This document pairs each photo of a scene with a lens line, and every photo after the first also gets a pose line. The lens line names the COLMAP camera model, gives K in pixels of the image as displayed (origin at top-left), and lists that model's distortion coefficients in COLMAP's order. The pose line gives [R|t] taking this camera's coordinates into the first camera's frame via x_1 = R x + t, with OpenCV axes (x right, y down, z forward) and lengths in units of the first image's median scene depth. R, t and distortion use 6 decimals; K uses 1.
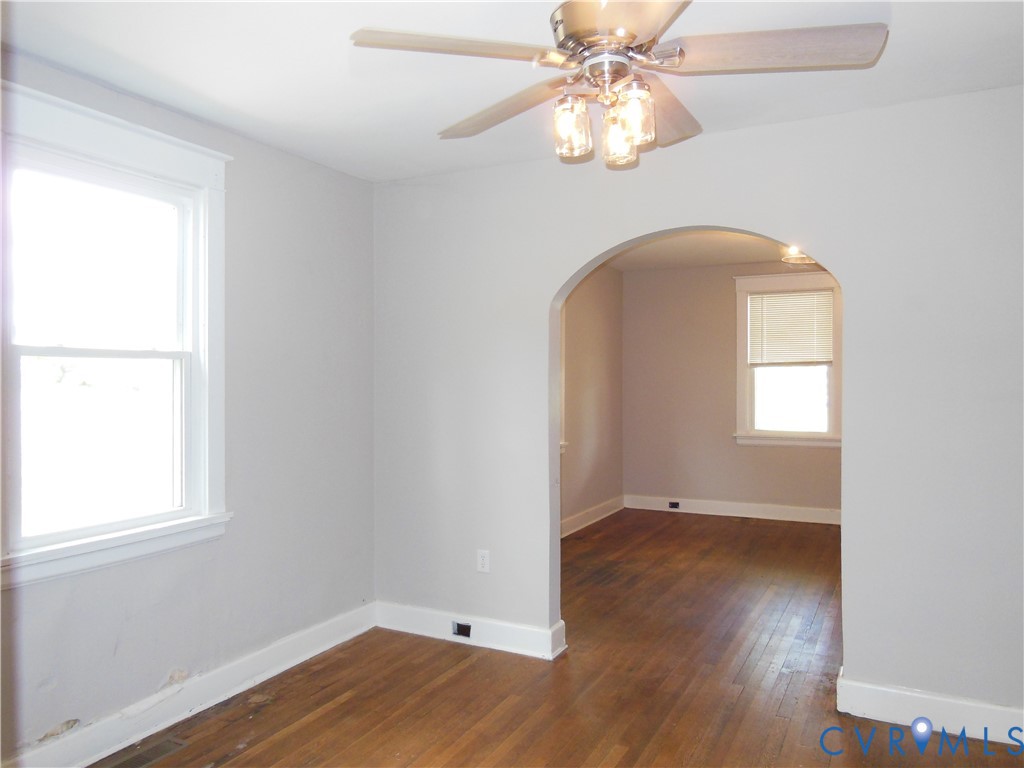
lens RADIAL K [[763.2, 0, 508.3], [0, 763.2, 385.5], [0, 0, 1]] dist [-0.005045, 0.040910]
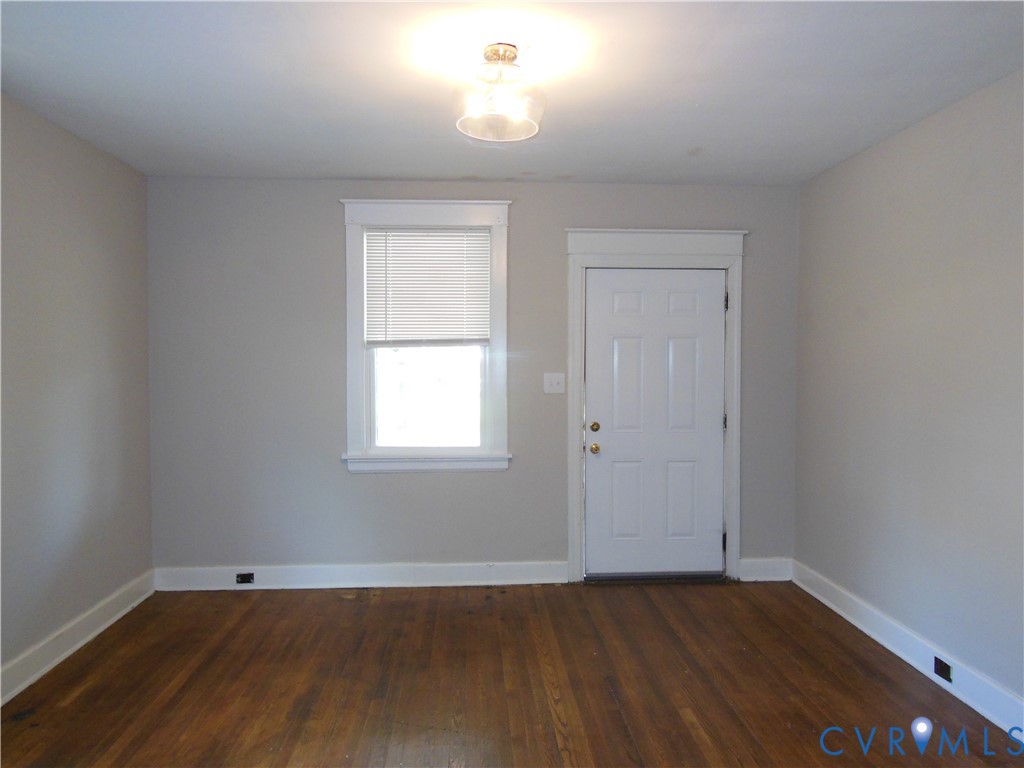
lens RADIAL K [[763.2, 0, 487.8], [0, 763.2, 392.4], [0, 0, 1]] dist [-0.005045, 0.040910]
pose [[0.873821, -0.012912, 0.486076, 0.099130], [0.002290, 0.999746, 0.022439, -0.000438], [-0.486242, -0.018495, 0.873629, 0.407582]]
